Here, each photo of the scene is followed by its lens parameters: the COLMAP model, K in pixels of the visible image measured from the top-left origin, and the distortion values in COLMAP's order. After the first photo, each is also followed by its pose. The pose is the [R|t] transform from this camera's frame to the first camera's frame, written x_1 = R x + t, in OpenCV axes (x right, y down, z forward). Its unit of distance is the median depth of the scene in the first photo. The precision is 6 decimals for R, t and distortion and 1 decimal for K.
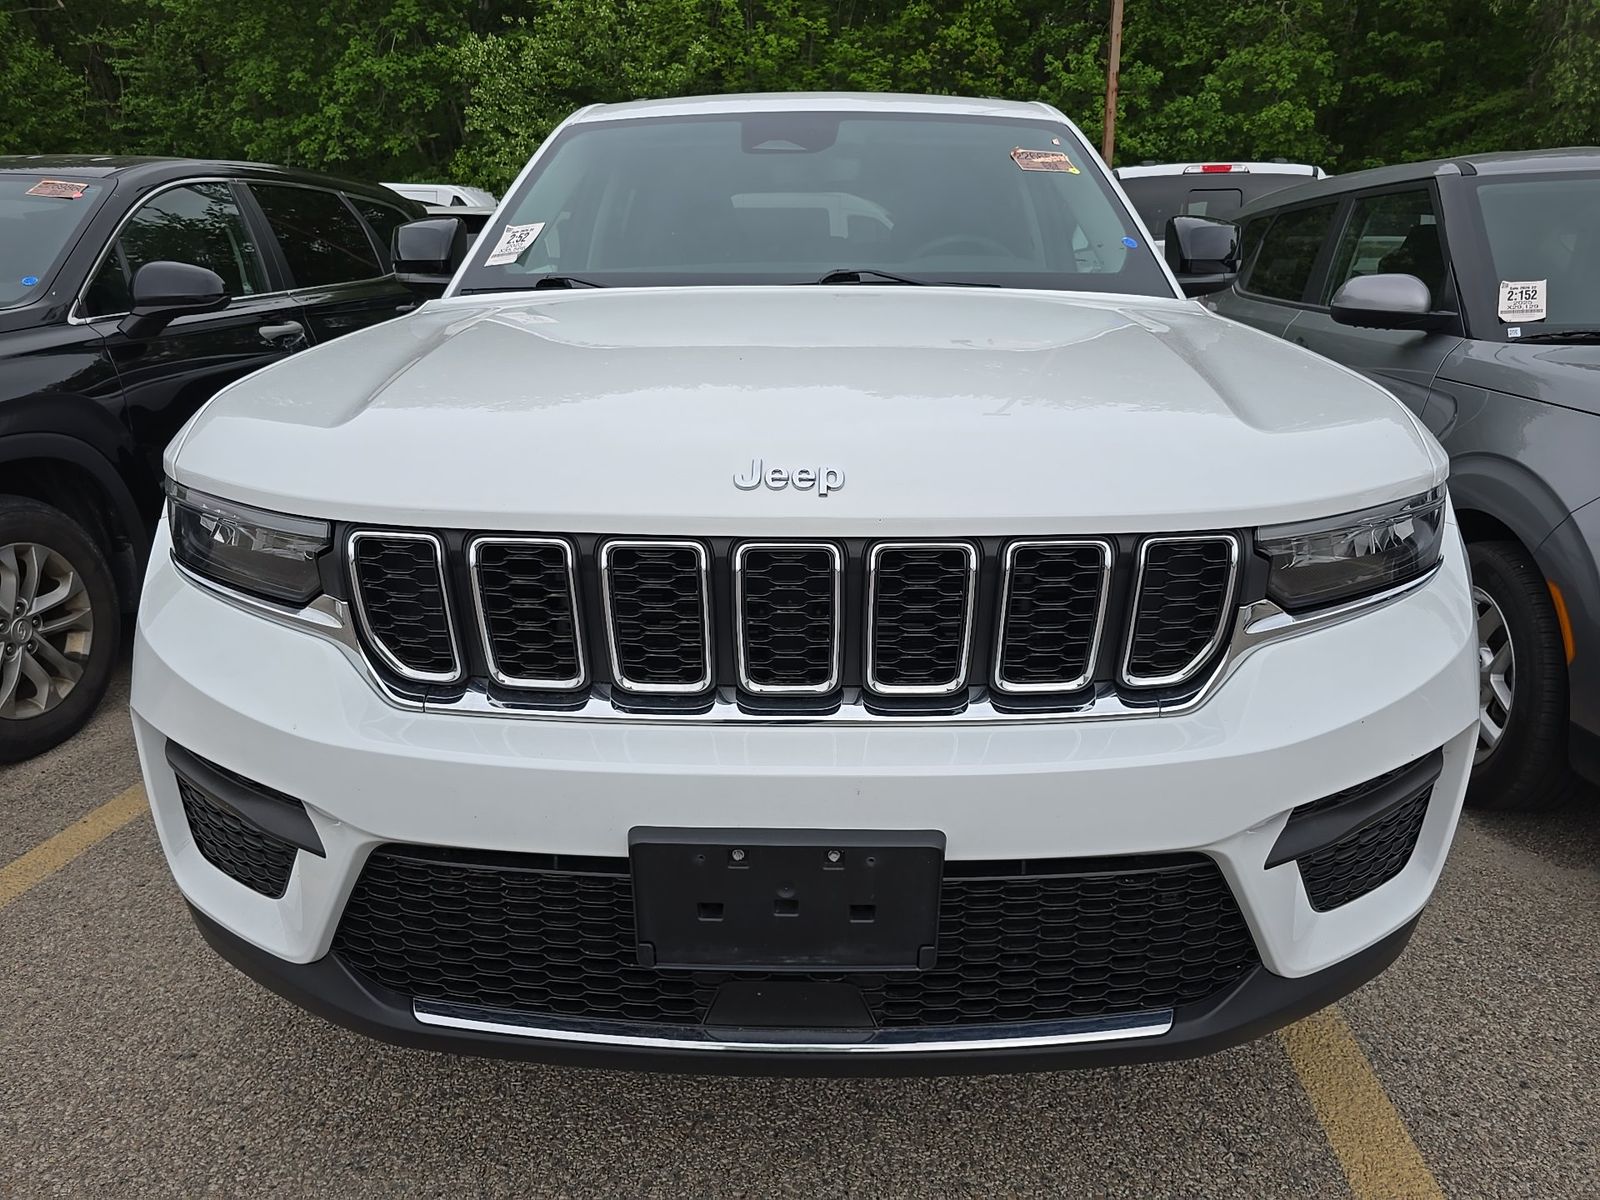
lens RADIAL K [[1092.9, 0, 800.0], [0, 1092.9, 600.0], [0, 0, 1]] dist [0.031164, -0.025479]
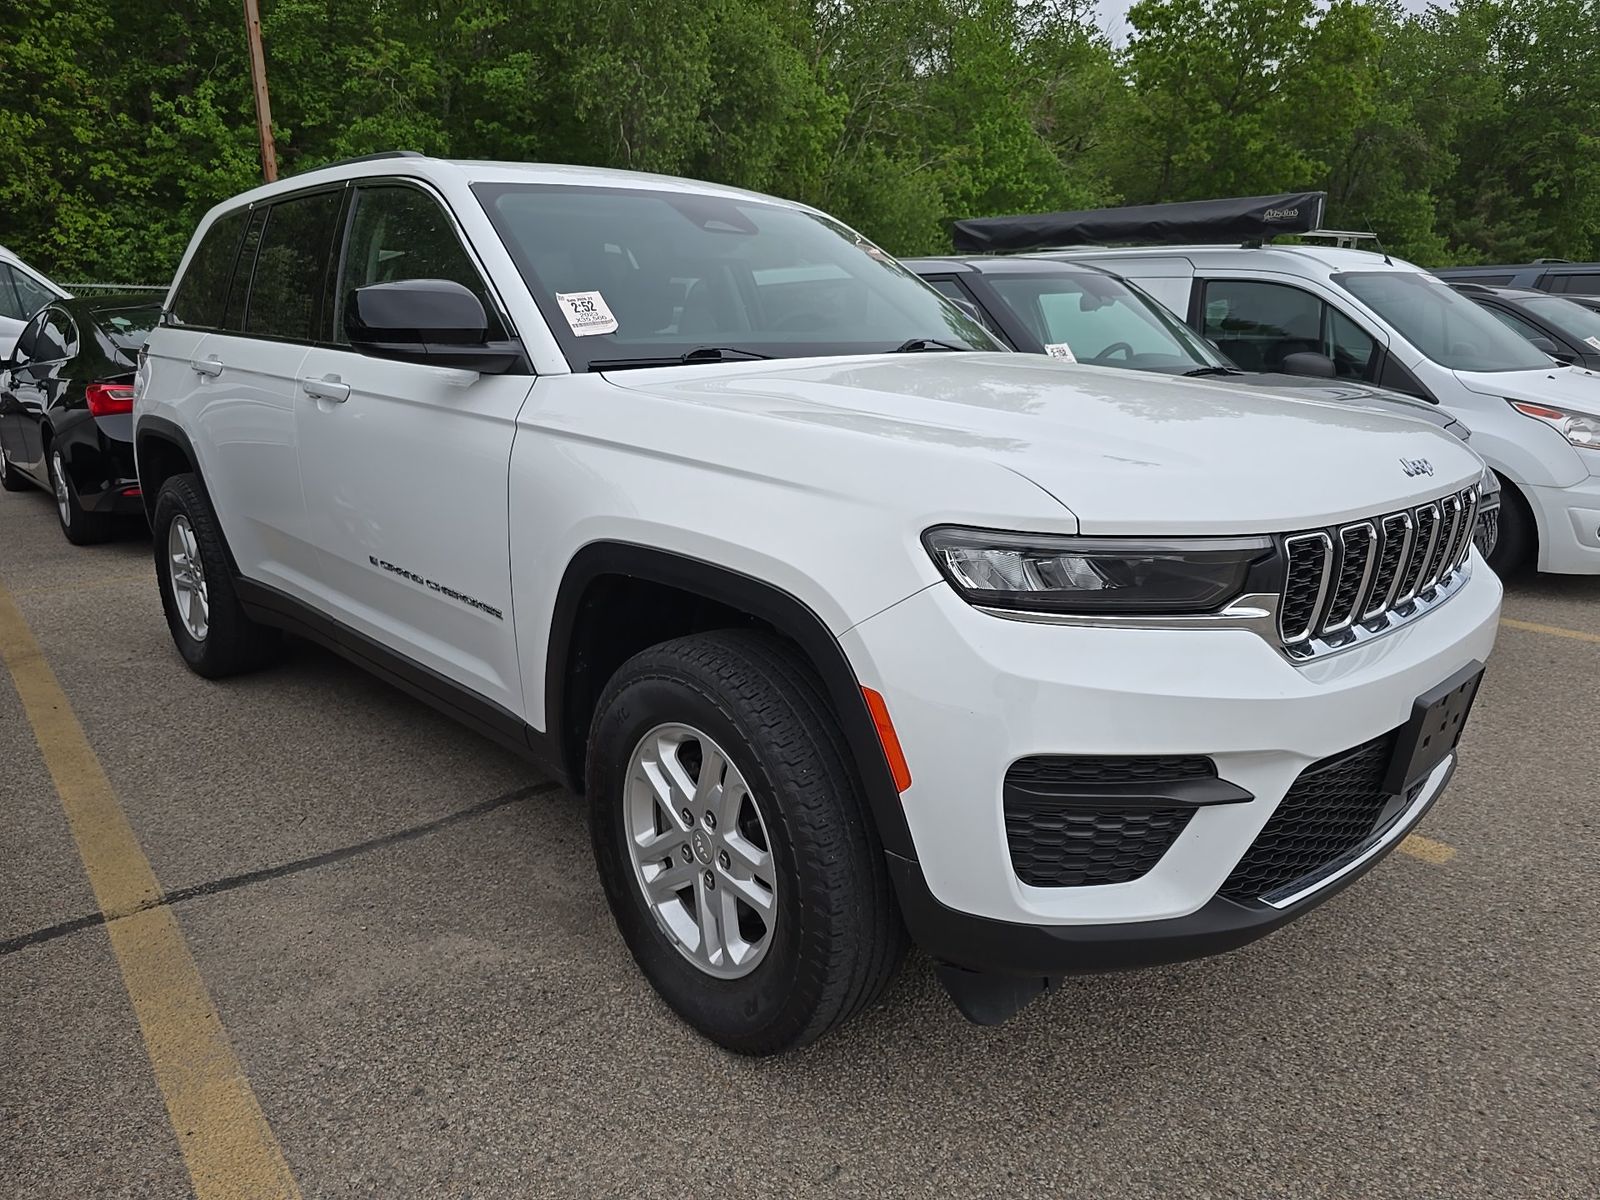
lens RADIAL K [[1092.9, 0, 800.0], [0, 1092.9, 600.0], [0, 0, 1]] dist [0.031164, -0.025479]
pose [[0.695386, -0.170961, 0.698004, -0.118642], [0.203692, 0.978347, 0.036697, -0.010737], [-0.689164, 0.116660, 0.715153, 0.030261]]
